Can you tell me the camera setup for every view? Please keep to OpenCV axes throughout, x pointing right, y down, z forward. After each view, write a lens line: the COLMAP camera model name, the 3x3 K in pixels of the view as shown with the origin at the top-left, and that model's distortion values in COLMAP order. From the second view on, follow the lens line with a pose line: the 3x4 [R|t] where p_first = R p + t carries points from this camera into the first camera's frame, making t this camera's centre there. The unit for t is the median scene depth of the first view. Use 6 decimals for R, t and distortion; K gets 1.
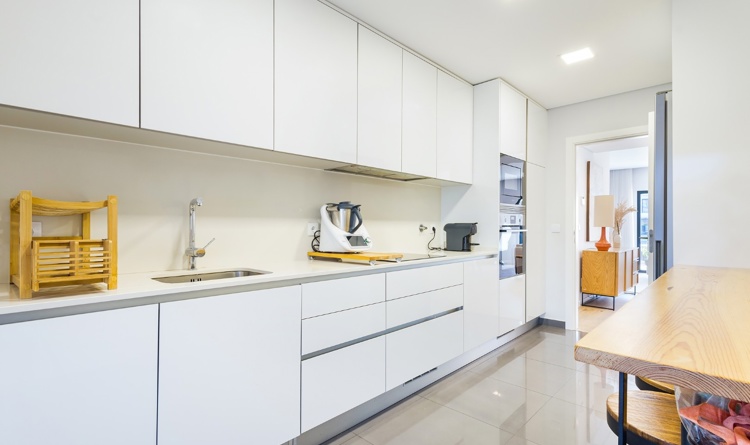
lens RADIAL K [[349.3, 0, 379.8], [0, 349.3, 219.2], [0, 0, 1]] dist [0.011143, 0.000379]
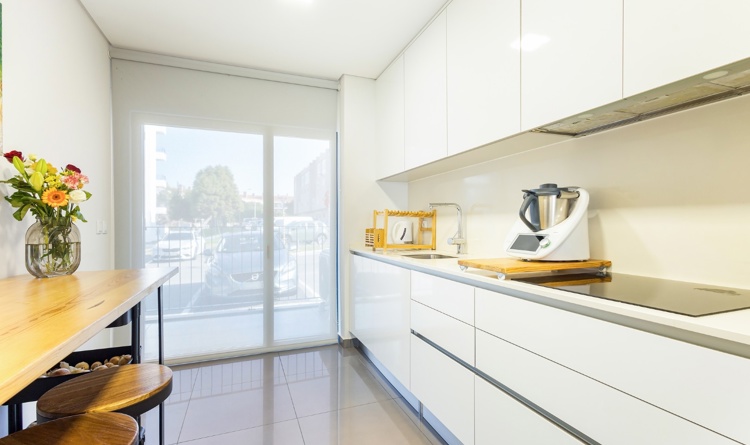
lens RADIAL K [[349.3, 0, 379.8], [0, 349.3, 219.2], [0, 0, 1]] dist [0.011143, 0.000379]
pose [[-0.405680, -0.011783, -0.913939, 0.808400], [0.026554, 0.999343, -0.024671, 0.017265], [0.913630, -0.034277, -0.405100, 1.166090]]
